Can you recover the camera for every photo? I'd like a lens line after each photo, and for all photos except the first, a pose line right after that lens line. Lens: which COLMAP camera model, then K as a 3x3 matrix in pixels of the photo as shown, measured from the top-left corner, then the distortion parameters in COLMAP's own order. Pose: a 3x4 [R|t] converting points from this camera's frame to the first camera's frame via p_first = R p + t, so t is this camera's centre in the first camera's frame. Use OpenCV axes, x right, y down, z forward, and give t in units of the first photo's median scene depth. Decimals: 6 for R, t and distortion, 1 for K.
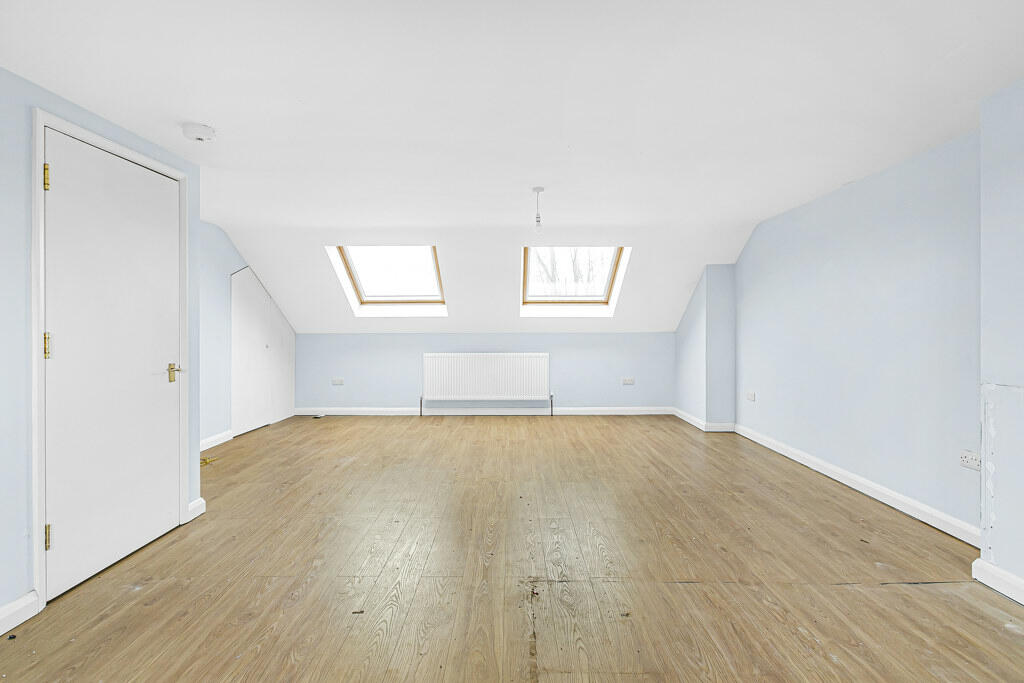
lens RADIAL K [[468.3, 0, 504.7], [0, 468.3, 327.6], [0, 0, 1]] dist [-0.001392, 0.000407]
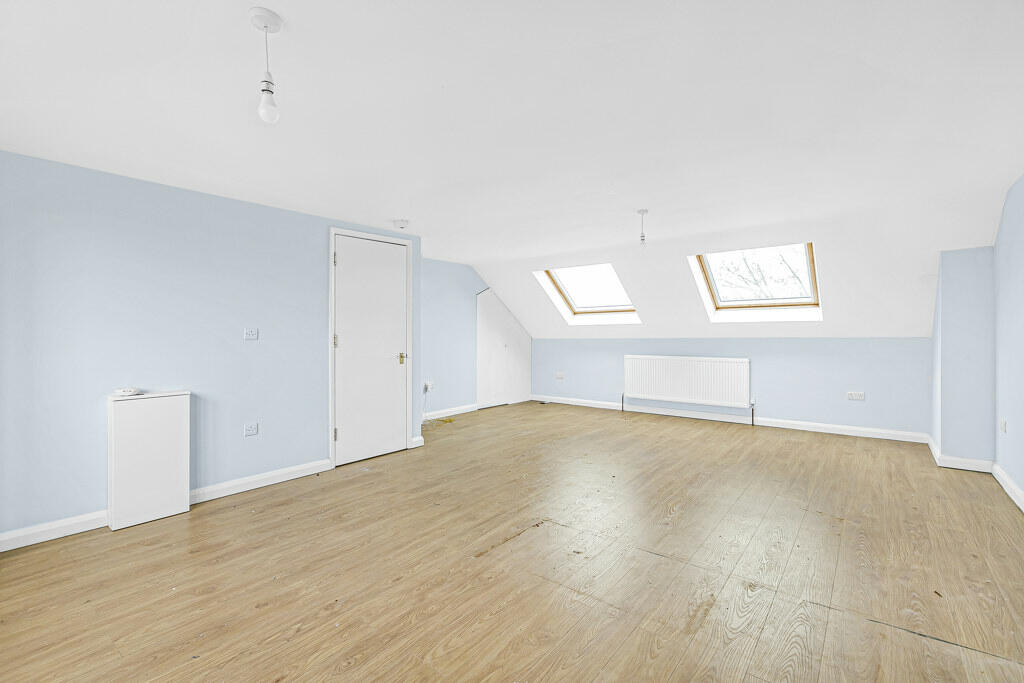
lens RADIAL K [[457.6, 0, 507.8], [0, 457.6, 334.6], [0, 0, 1]] dist [0.002205, 0.000122]
pose [[0.790300, 0.003989, -0.612707, 0.482398], [-0.001230, 0.999987, 0.004924, -0.000449], [0.612719, -0.003138, 0.790294, -0.069690]]
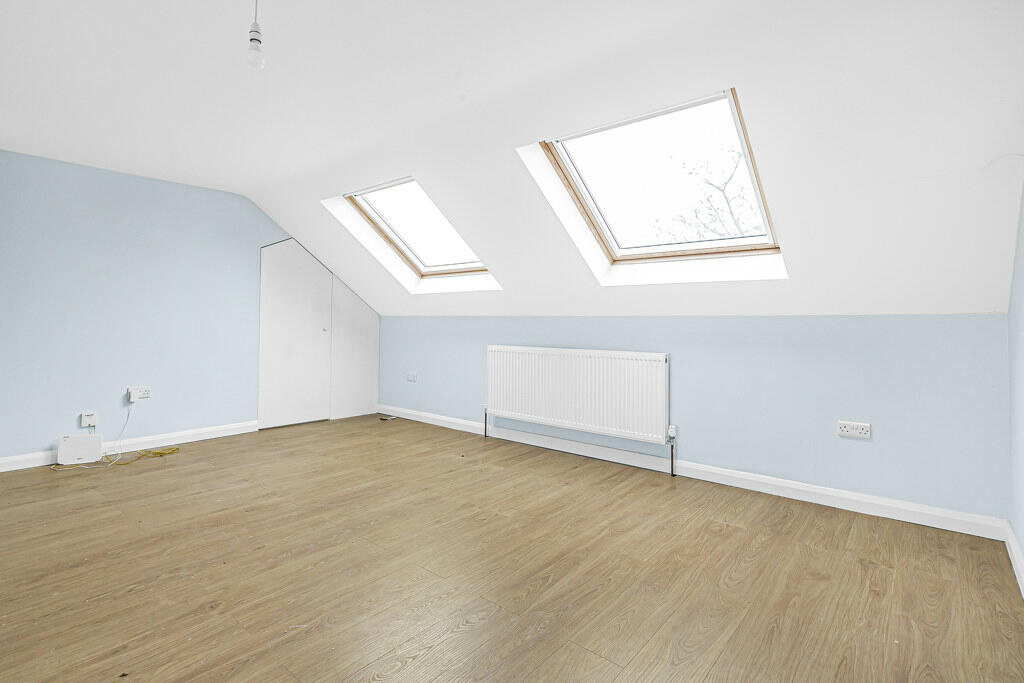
lens RADIAL K [[511.6, 0, 511.4], [0, 511.6, 324.3], [0, 0, 1]] dist [0.000547, 0.012938]
pose [[0.772453, 0.016012, -0.634870, 0.559310], [-0.009819, 0.999864, 0.013270, 0.025606], [0.634995, -0.004017, 0.772505, 0.780455]]
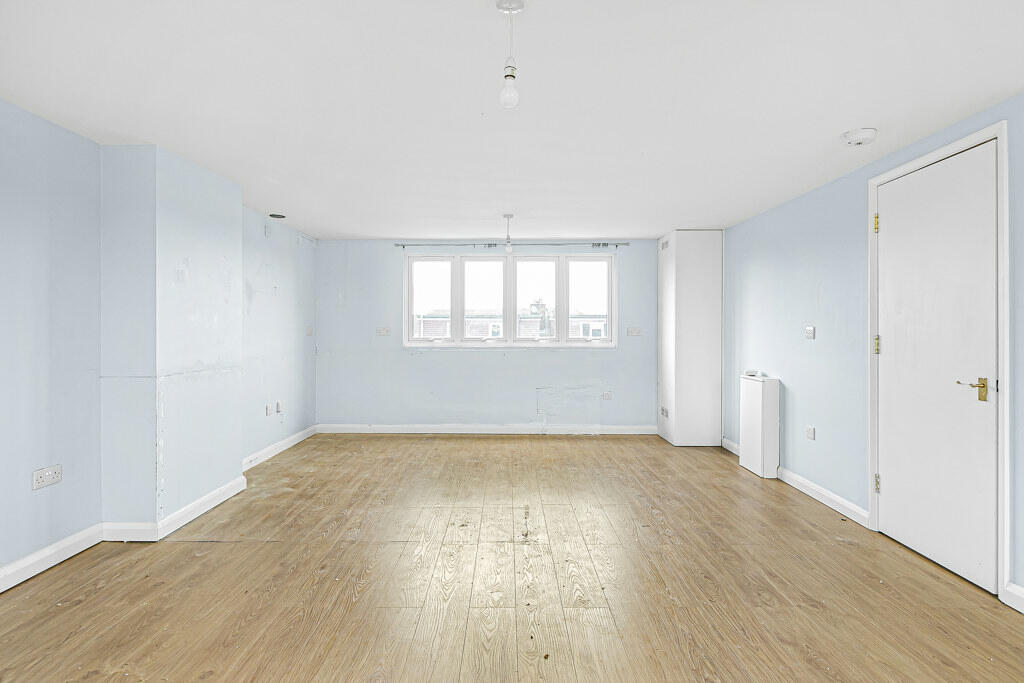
lens RADIAL K [[529.3, 0, 507.2], [0, 529.3, 328.8], [0, 0, 1]] dist [-0.001003, -0.000376]
pose [[-0.999921, -0.000179, -0.012564, 0.077782], [-0.000206, 0.999998, 0.002134, -0.006171], [0.012563, 0.002136, -0.999919, 1.452220]]
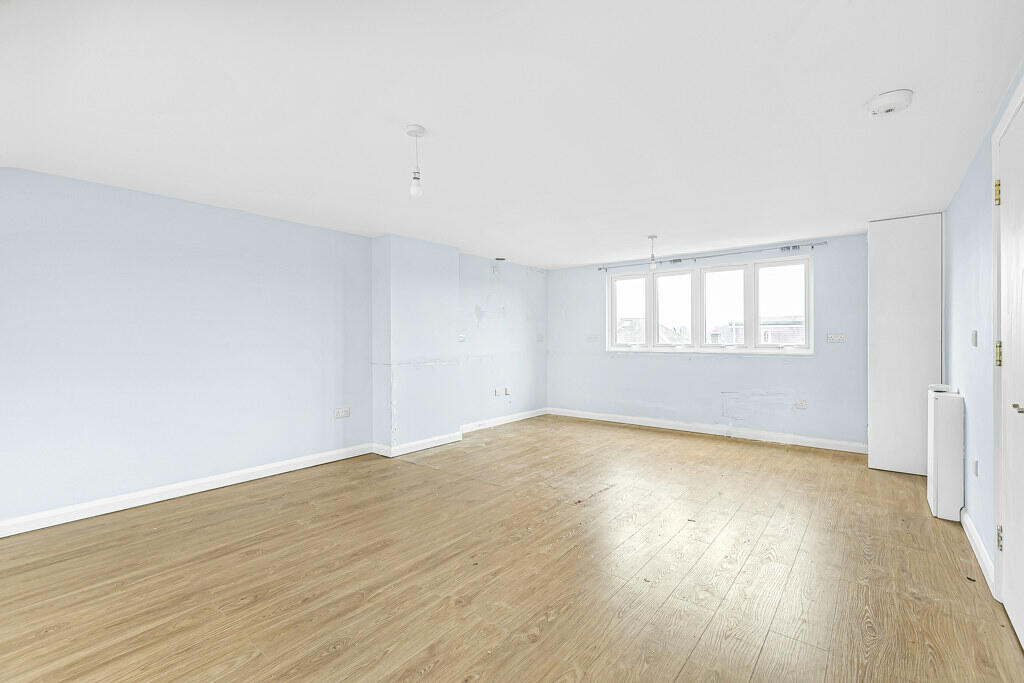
lens RADIAL K [[457.6, 0, 507.8], [0, 457.6, 334.6], [0, 0, 1]] dist [0.002205, 0.000122]
pose [[-0.785127, 0.007695, 0.619287, -0.427475], [0.006950, 0.999969, -0.003615, -0.005217], [-0.619295, 0.001466, -0.785157, 1.412886]]
